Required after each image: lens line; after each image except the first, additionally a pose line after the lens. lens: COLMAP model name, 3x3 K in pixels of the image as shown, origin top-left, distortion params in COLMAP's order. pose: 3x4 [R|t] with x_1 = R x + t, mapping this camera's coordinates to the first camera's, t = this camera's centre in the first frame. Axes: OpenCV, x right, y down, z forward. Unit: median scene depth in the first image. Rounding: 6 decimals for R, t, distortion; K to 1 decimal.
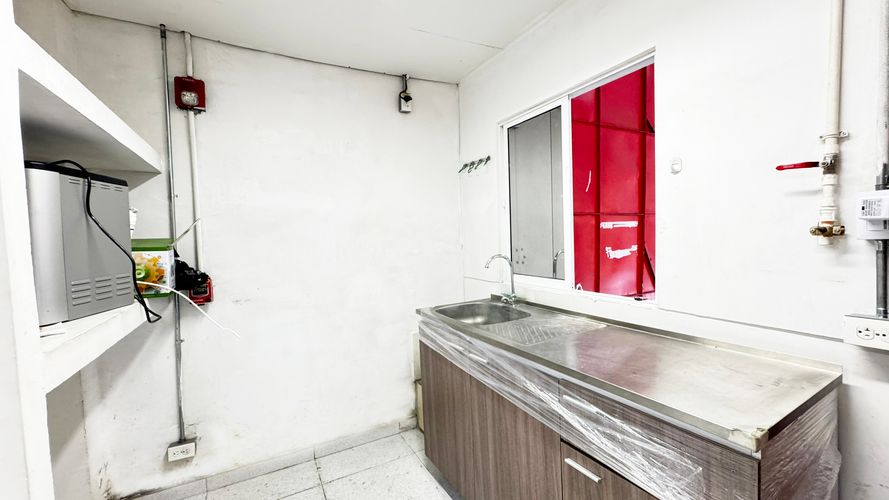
lens RADIAL K [[355.9, 0, 444.5], [0, 355.9, 250.0], [0, 0, 1]] dist [-0.003274, -0.000071]
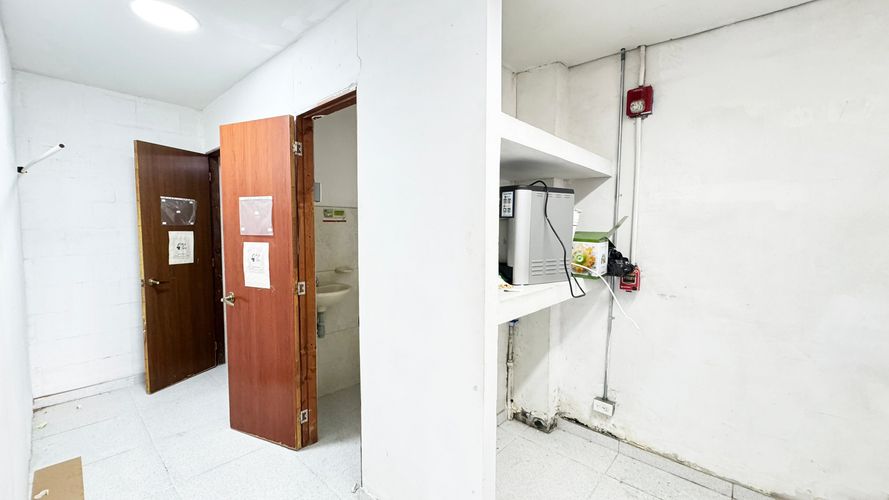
lens RADIAL K [[355.9, 0, 444.5], [0, 355.9, 250.0], [0, 0, 1]] dist [-0.003274, -0.000071]
pose [[0.343943, 0.097238, -0.933942, 0.158685], [-0.059256, 0.994889, 0.081762, -0.035139], [0.937119, 0.027220, 0.347947, 0.057566]]
